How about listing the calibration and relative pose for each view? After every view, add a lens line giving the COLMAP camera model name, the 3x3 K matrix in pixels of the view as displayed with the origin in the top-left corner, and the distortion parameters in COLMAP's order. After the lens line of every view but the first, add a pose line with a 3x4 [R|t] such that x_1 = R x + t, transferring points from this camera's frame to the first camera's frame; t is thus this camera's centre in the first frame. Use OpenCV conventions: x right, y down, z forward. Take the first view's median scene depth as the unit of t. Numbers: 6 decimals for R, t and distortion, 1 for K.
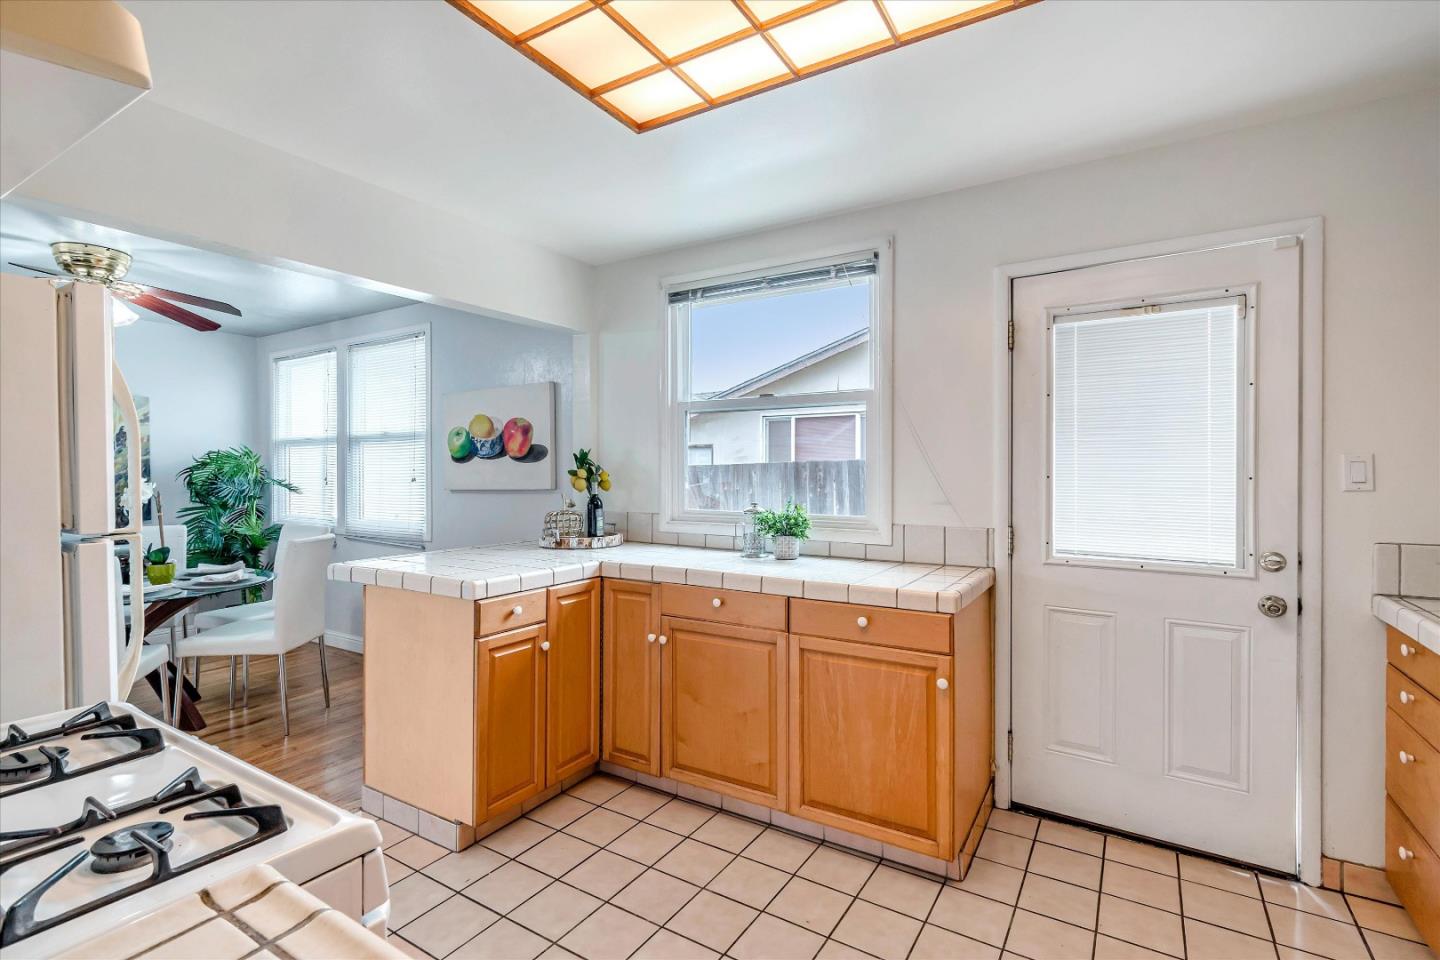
lens RADIAL K [[635.1, 0, 697.6], [0, 635.1, 473.5], [0, 0, 1]] dist [-0.004151, -0.000022]
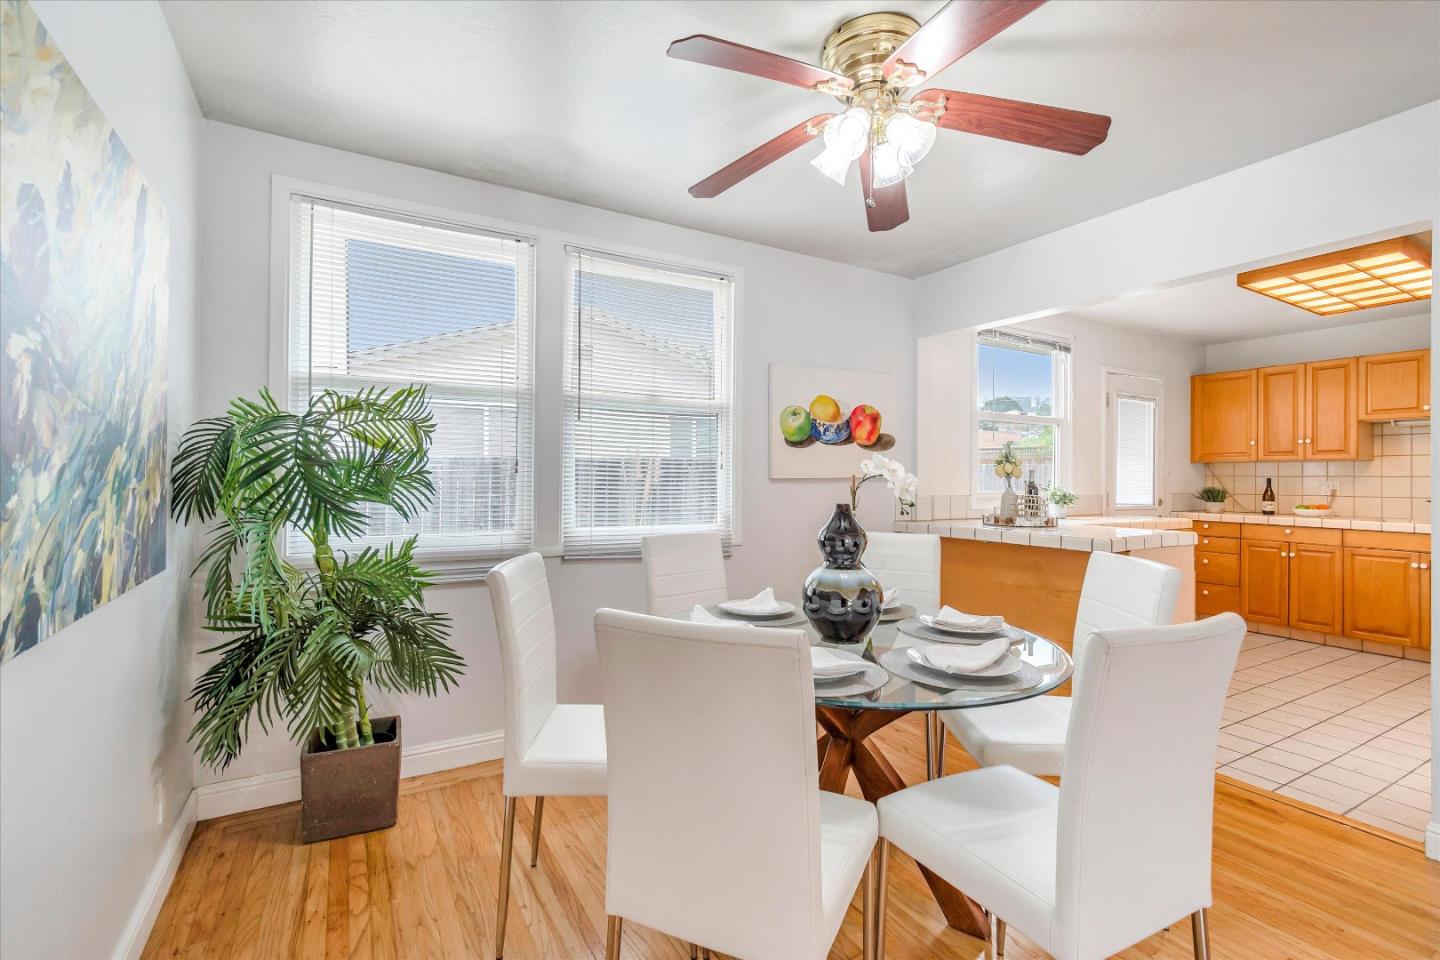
lens RADIAL K [[635.1, 0, 713.2], [0, 635.1, 475.7], [0, 0, 1]] dist [-0.004151, -0.000022]
pose [[0.495568, 0.004812, 0.868556, -2.016322], [-0.008820, 0.999961, -0.000508, 0.040131], [-0.868525, -0.007409, 0.495591, 1.136677]]
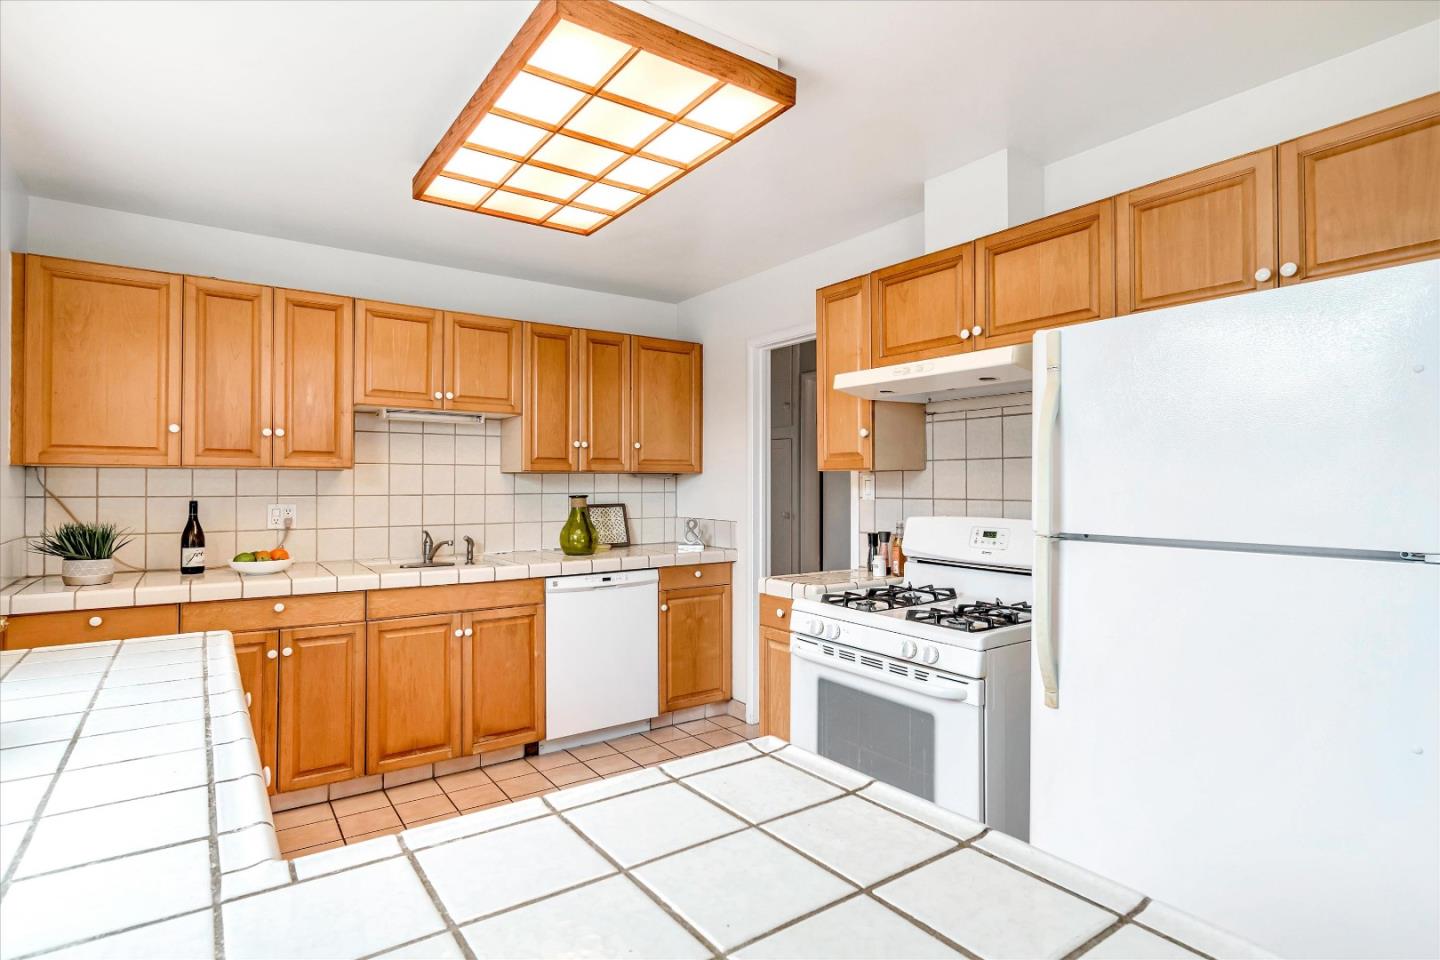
lens RADIAL K [[743.9, 0, 739.6], [0, 743.9, 477.9], [0, 0, 1]] dist [-0.026235, 0.001442]
pose [[-0.922974, 0.000232, 0.384863, -0.461697], [-0.003537, 0.999952, -0.009085, -0.001941], [-0.384847, -0.009746, -0.922929, 1.360638]]
